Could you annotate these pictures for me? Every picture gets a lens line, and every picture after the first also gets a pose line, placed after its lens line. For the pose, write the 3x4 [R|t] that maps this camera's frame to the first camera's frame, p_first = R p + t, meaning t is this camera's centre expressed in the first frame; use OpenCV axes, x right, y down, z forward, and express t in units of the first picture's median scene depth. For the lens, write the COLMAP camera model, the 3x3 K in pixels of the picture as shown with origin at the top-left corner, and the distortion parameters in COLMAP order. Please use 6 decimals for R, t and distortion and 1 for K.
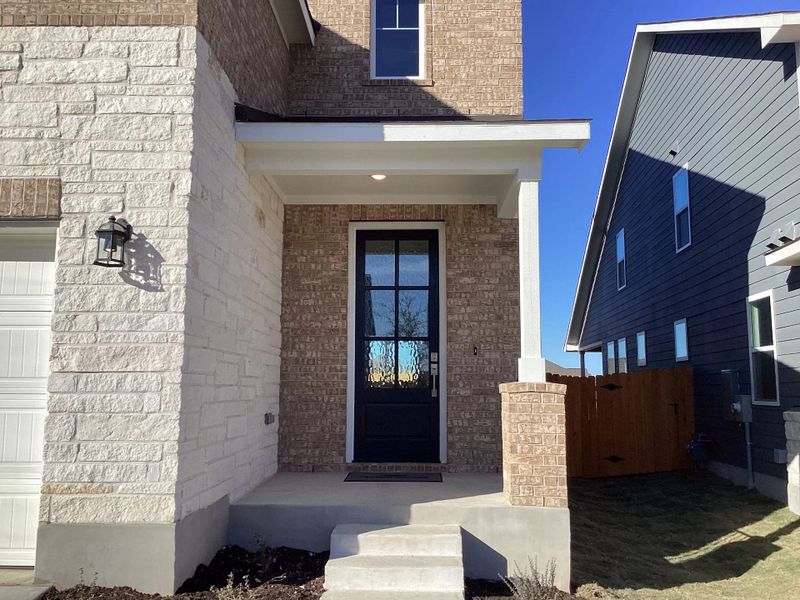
lens RADIAL K [[721.1, 0, 402.5], [0, 721.1, 299.6], [0, 0, 1]] dist [0.075528, -0.104630]
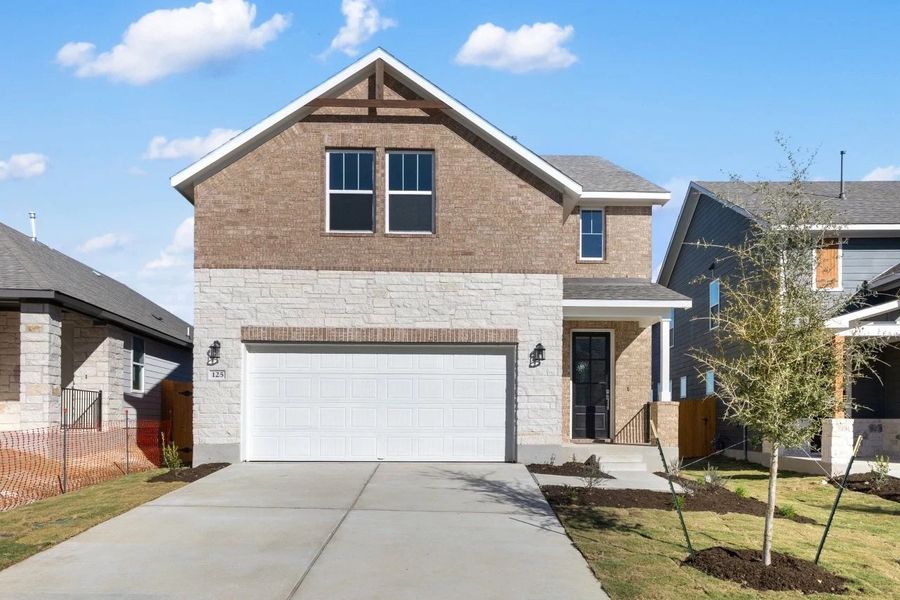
lens RADIAL K [[680.1, 0, 468.8], [0, 680.1, 423.2], [0, 0, 1]] dist [-0.000409, -0.002098]
pose [[0.998539, 0.000506, 0.054033, -0.497091], [-0.007116, 0.992479, 0.122211, -0.075595], [-0.053565, -0.122416, 0.991032, -1.046340]]
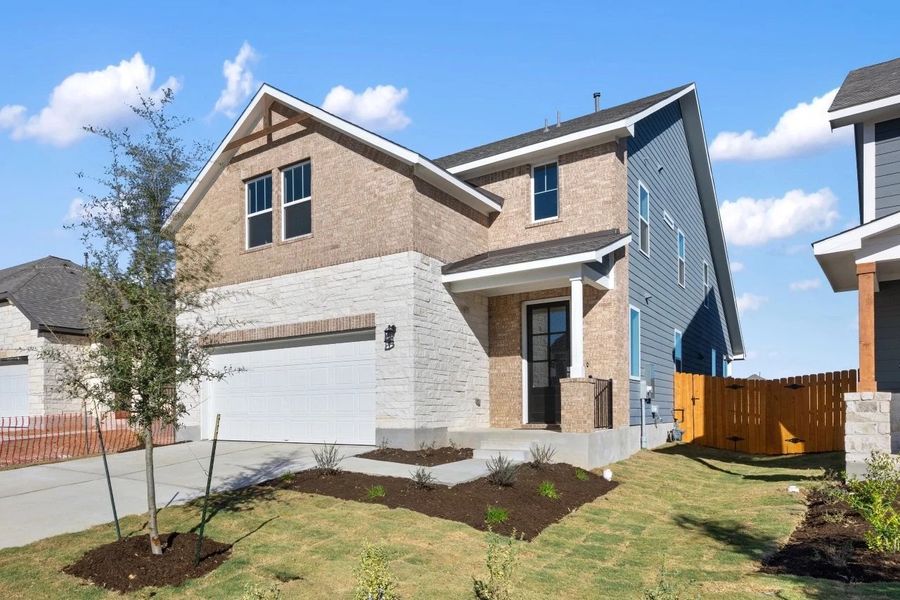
lens RADIAL K [[613.5, 0, 340.7], [0, 613.5, 411.3], [0, 0, 1]] dist [0.006048, -0.003094]
pose [[0.799974, -0.010359, -0.599946, 0.540324], [0.083109, 0.992127, 0.093688, -0.010933], [0.594252, -0.124808, 0.794536, -0.653019]]
